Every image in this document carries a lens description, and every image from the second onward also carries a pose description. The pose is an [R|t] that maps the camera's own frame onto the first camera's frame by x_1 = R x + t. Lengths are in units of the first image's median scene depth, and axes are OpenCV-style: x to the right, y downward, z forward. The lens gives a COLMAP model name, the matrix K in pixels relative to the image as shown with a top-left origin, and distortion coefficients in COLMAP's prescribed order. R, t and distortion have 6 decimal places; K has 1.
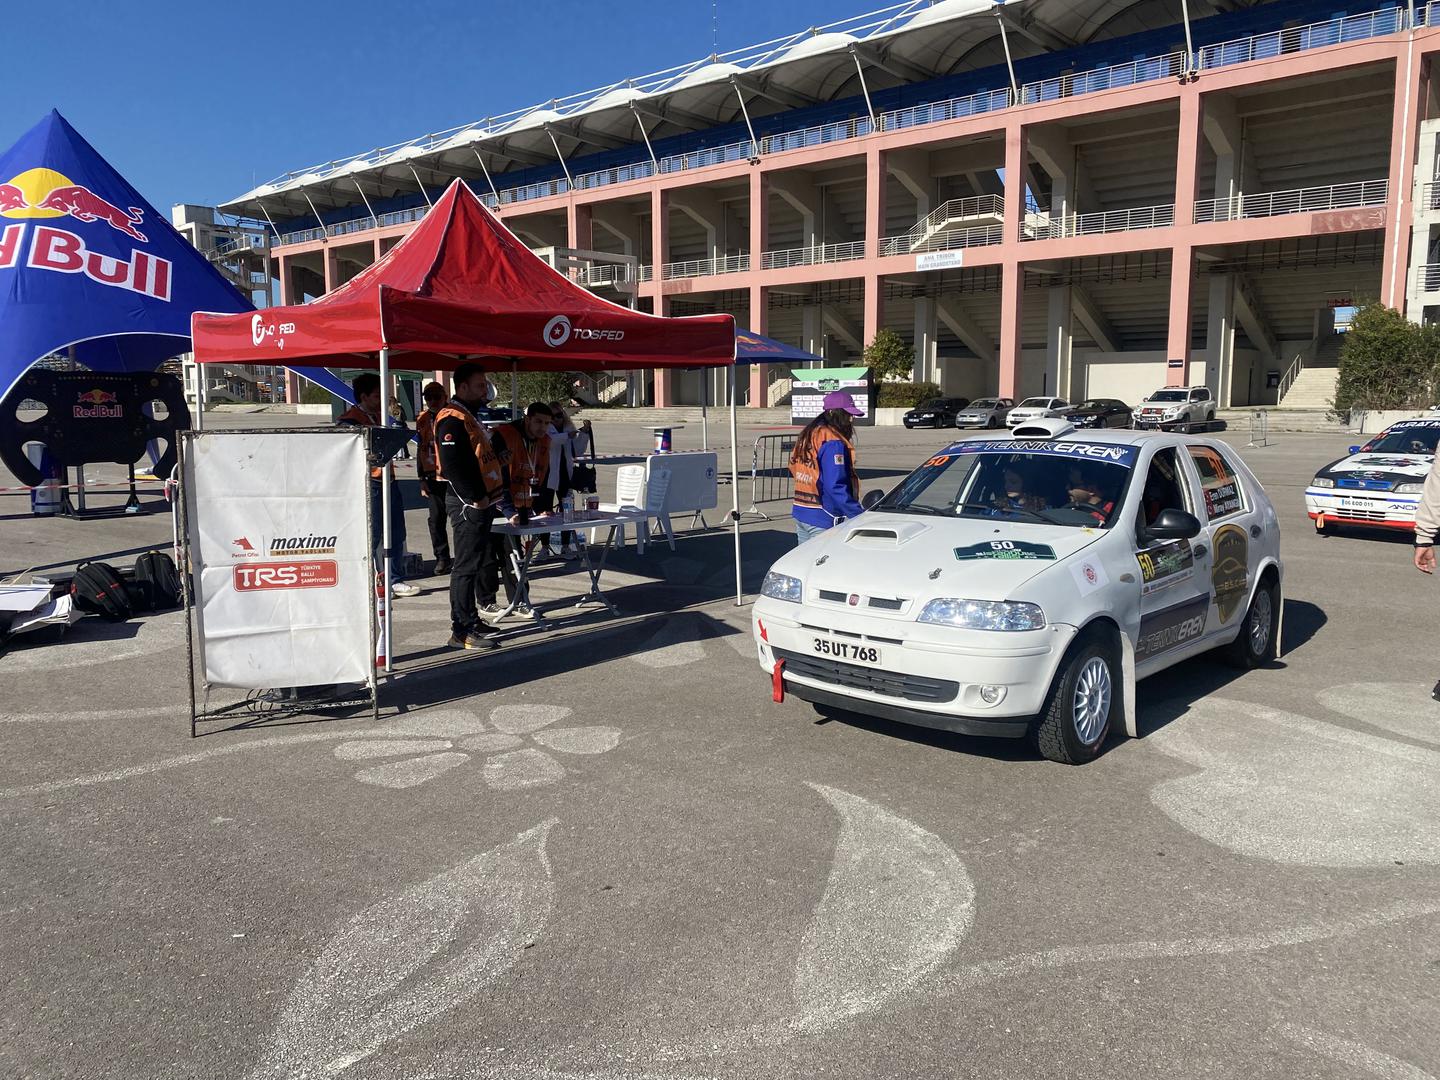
lens RADIAL K [[1107.8, 0, 720.0], [0, 1107.8, 540.0], [0, 0, 1]] dist [0.004871, -0.007214]
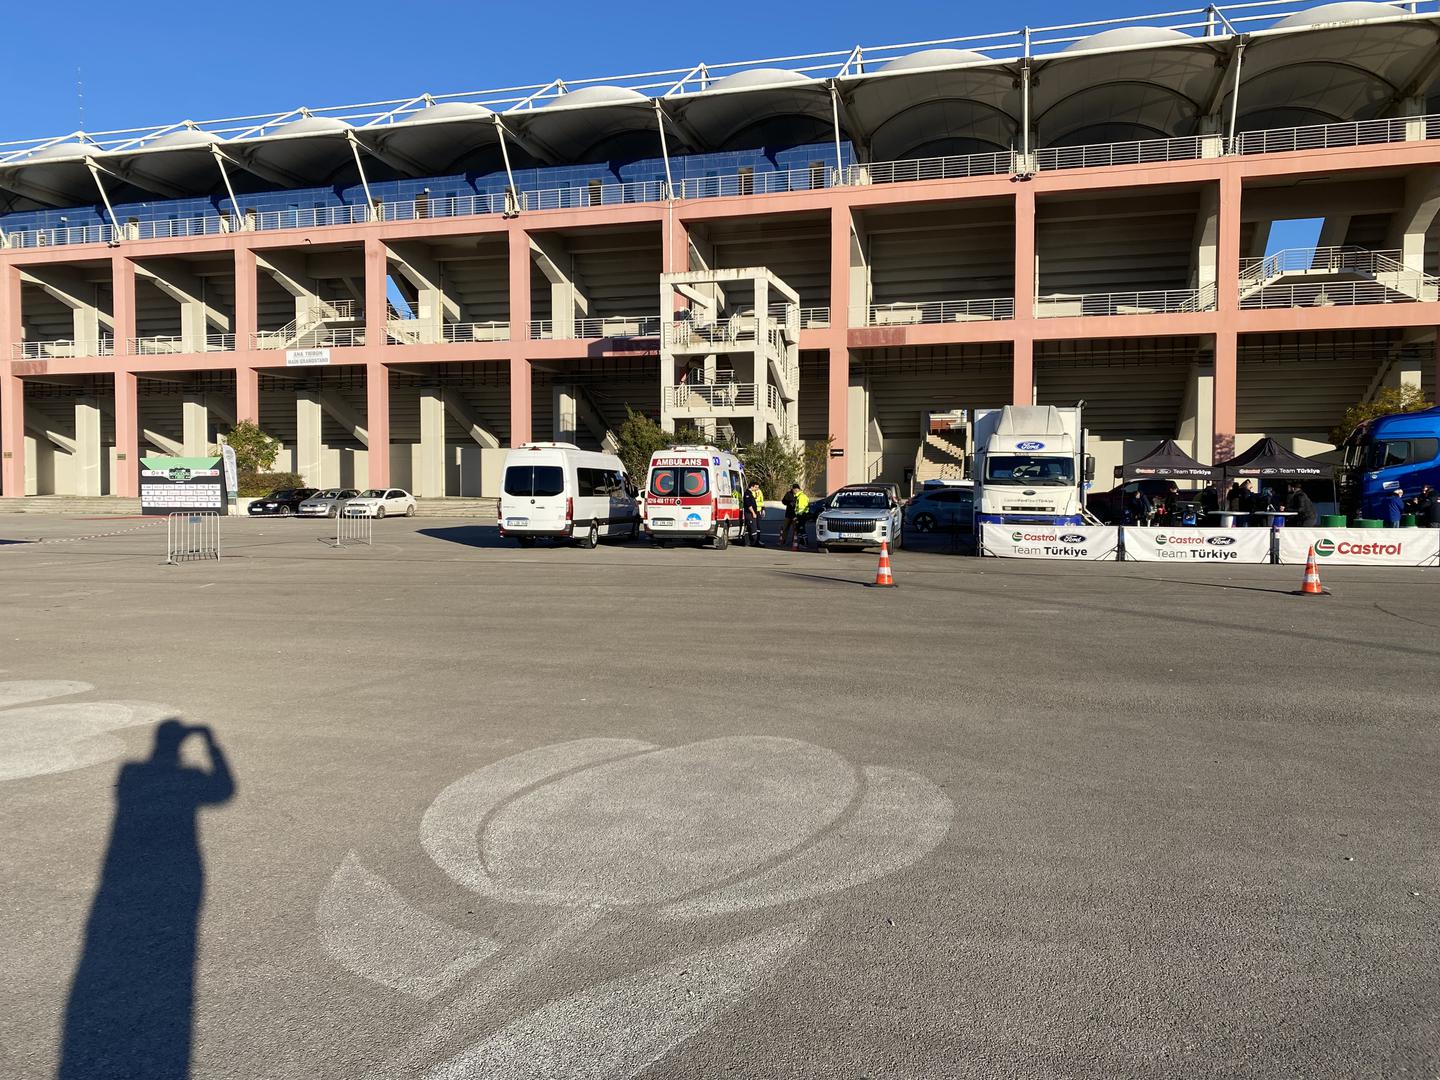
lens RADIAL K [[1107.8, 0, 720.0], [0, 1107.8, 540.0], [0, 0, 1]] dist [0.004871, -0.007214]
pose [[0.906630, -0.011548, 0.421769, -0.255154], [0.045580, 0.996456, -0.070696, -0.025935], [-0.419458, 0.083319, 0.903943, 0.221131]]
